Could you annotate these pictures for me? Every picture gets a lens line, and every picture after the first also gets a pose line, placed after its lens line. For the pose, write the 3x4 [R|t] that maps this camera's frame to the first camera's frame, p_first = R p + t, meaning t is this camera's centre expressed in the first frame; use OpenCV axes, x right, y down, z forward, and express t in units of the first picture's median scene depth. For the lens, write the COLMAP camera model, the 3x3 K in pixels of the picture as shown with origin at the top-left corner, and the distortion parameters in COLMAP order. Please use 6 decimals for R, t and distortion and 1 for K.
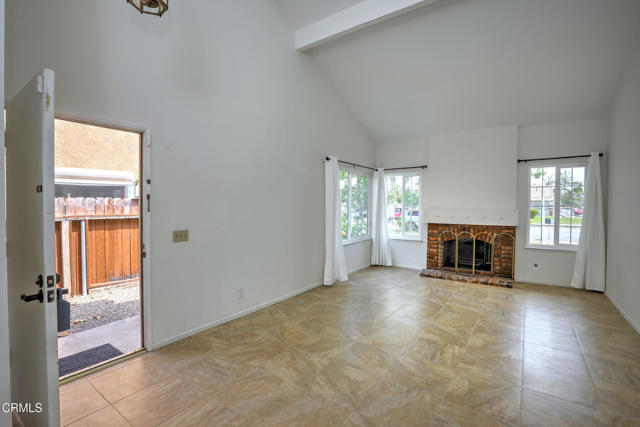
lens RADIAL K [[299.6, 0, 316.4], [0, 299.6, 219.9], [0, 0, 1]] dist [-0.025019, 0.002918]
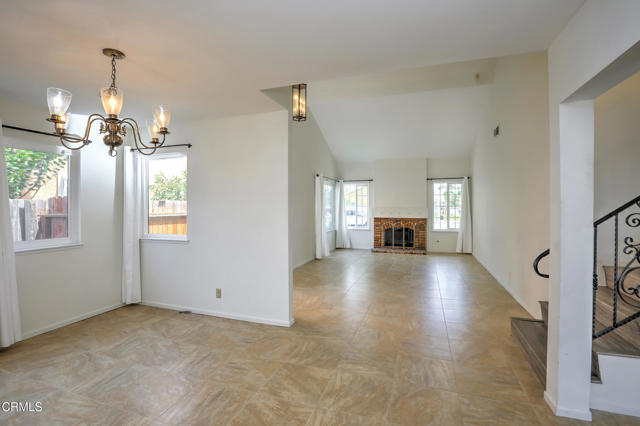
lens RADIAL K [[299.6, 0, 314.8], [0, 299.6, 213.9], [0, 0, 1]] dist [-0.025019, 0.002918]
pose [[0.963997, -0.009072, 0.265758, -0.358125], [0.015733, 0.999613, -0.022946, 0.025000], [-0.265447, 0.026301, 0.963767, -0.423136]]
